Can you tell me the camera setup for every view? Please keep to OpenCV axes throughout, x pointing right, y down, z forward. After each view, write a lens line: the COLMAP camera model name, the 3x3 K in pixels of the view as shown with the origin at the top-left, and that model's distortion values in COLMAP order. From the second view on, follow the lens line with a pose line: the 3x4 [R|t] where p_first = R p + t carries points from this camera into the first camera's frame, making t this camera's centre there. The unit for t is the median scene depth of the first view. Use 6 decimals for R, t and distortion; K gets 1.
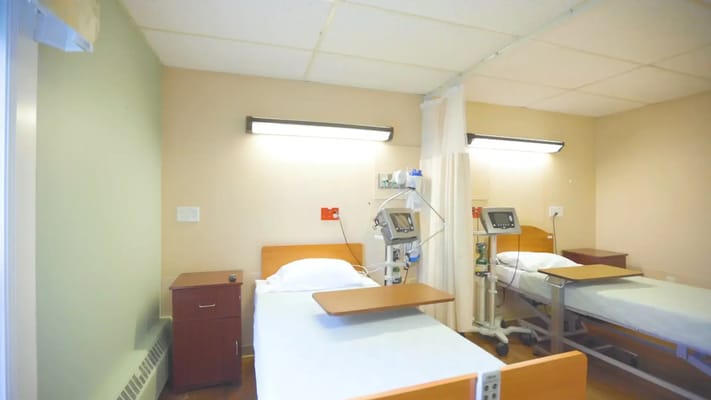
lens RADIAL K [[340.6, 0, 355.5], [0, 340.6, 200.0], [0, 0, 1]] dist [-0.002963, -0.000238]
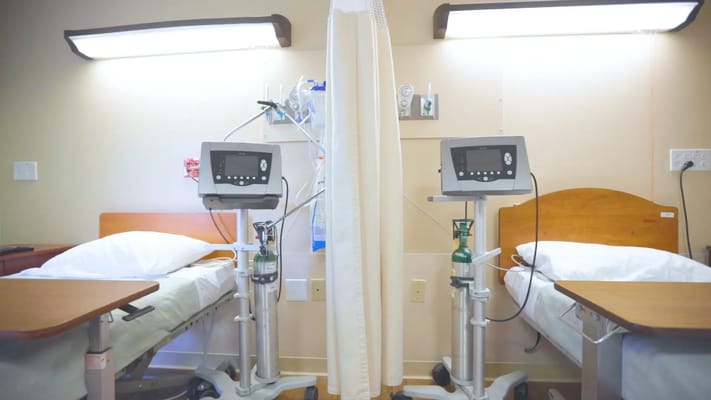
lens RADIAL K [[319.9, 0, 355.5], [0, 319.9, 200.0], [0, 0, 1]] dist [-0.003373, -0.000297]
pose [[0.918923, -0.012620, -0.394236, 0.422823], [0.009198, 0.999902, -0.010568, 0.105478], [0.394331, 0.006085, 0.918948, 0.532804]]
